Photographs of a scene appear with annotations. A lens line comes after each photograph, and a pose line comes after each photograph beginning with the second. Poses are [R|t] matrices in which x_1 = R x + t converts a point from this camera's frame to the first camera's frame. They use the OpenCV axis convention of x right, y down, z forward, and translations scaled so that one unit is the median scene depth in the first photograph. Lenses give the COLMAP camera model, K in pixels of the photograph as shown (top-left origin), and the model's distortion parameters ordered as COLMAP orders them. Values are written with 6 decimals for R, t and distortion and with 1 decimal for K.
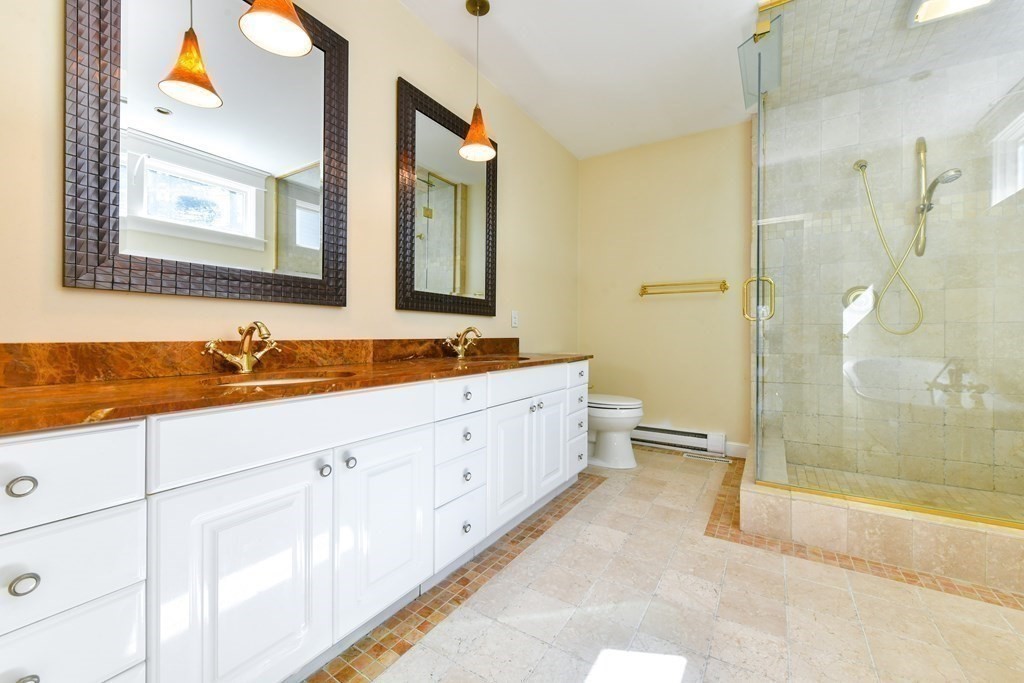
lens RADIAL K [[409.5, 0, 512.8], [0, 409.5, 336.9], [0, 0, 1]] dist [0.003196, 0.000095]
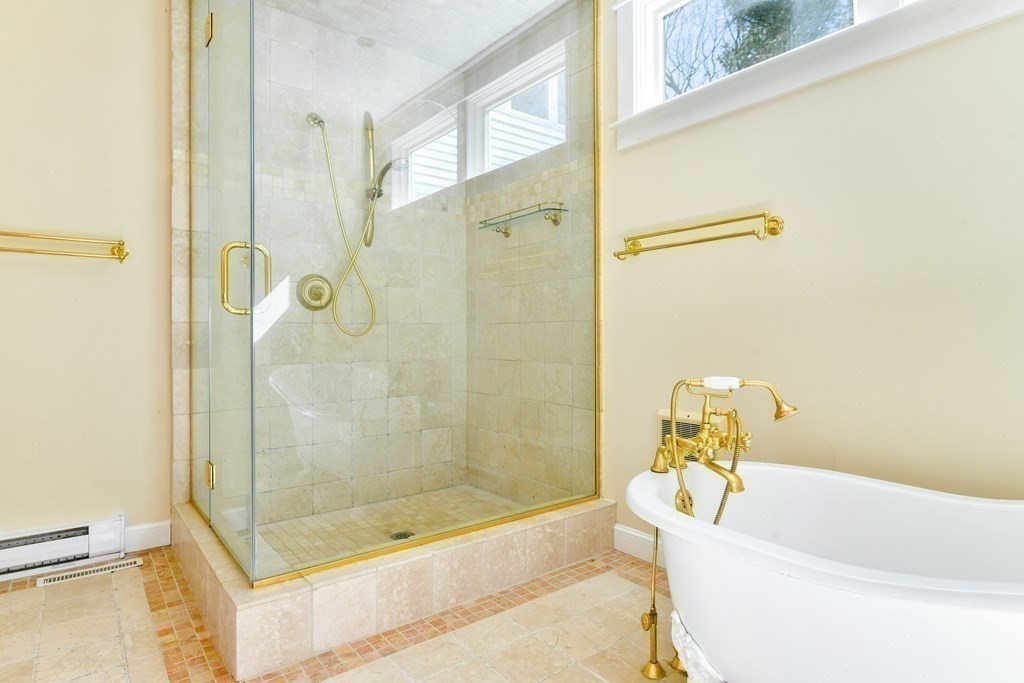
lens RADIAL K [[564.0, 0, 513.4], [0, 564.0, 336.0], [0, 0, 1]] dist [-0.001677, 0.000993]
pose [[0.326343, -0.003336, 0.945246, -0.048619], [0.011919, 0.999929, -0.000586, -0.001959], [-0.945176, 0.011457, 0.326359, 0.324578]]
